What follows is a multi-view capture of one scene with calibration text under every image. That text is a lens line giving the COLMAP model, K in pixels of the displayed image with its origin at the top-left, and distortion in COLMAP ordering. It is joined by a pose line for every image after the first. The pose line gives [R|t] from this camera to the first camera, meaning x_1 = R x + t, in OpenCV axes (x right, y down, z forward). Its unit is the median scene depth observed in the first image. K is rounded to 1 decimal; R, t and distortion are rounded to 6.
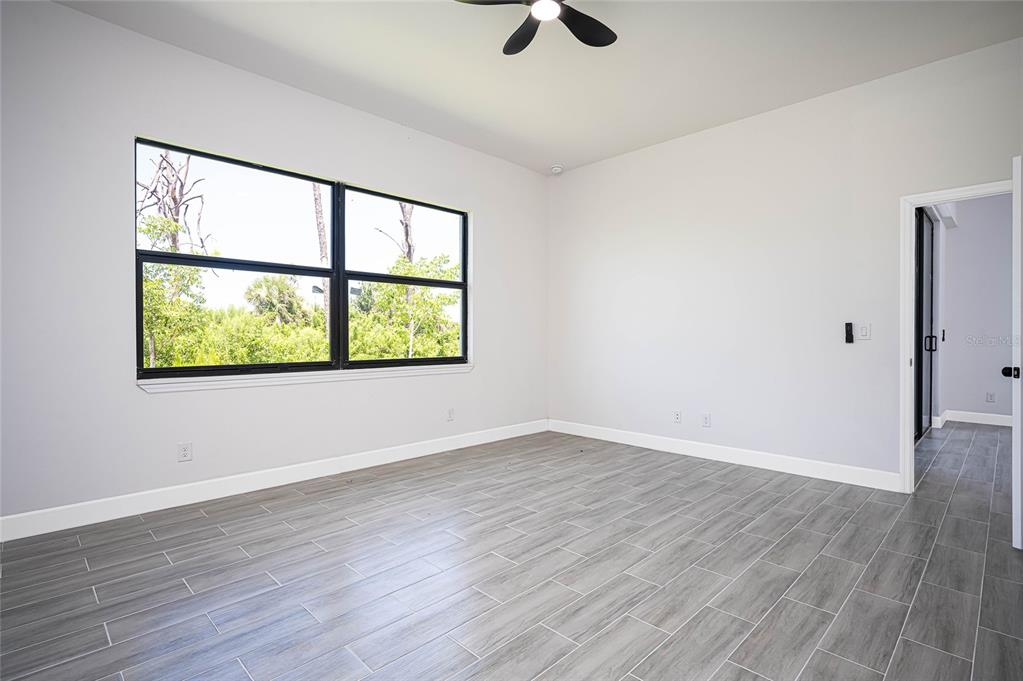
lens RADIAL K [[499.8, 0, 511.5], [0, 499.8, 340.5], [0, 0, 1]] dist [0.004086, 0.000603]
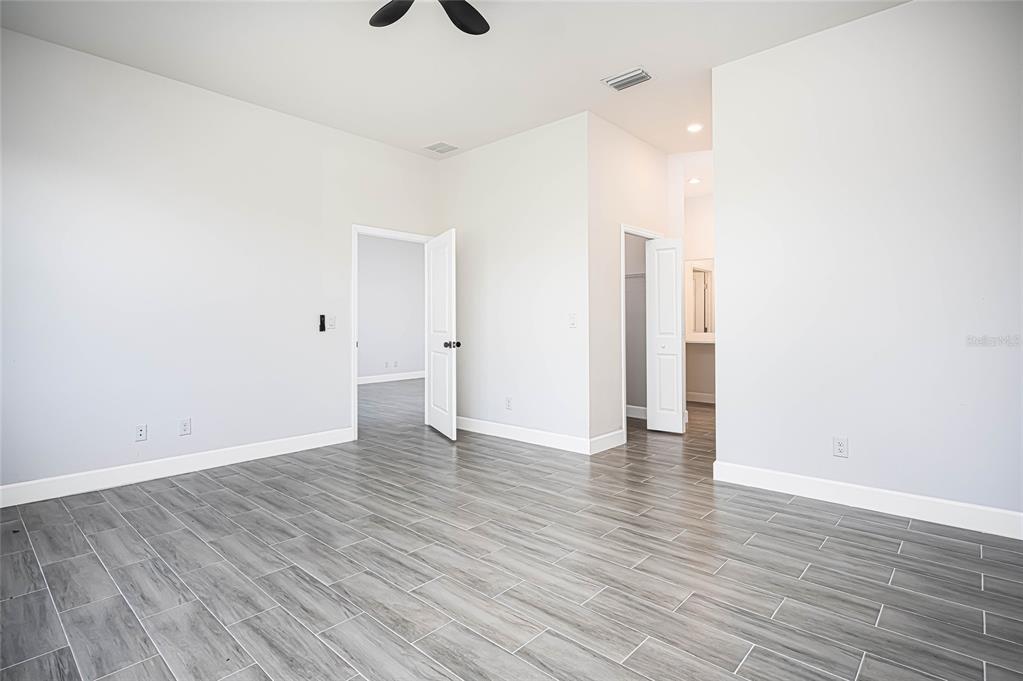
lens RADIAL K [[519.2, 0, 511.5], [0, 519.2, 340.5], [0, 0, 1]] dist [0.000106, -0.000489]
pose [[-0.052077, -0.034837, 0.998035, -0.688990], [0.013303, 0.999278, 0.035575, -0.013934], [-0.998554, 0.015130, -0.051576, 0.673924]]
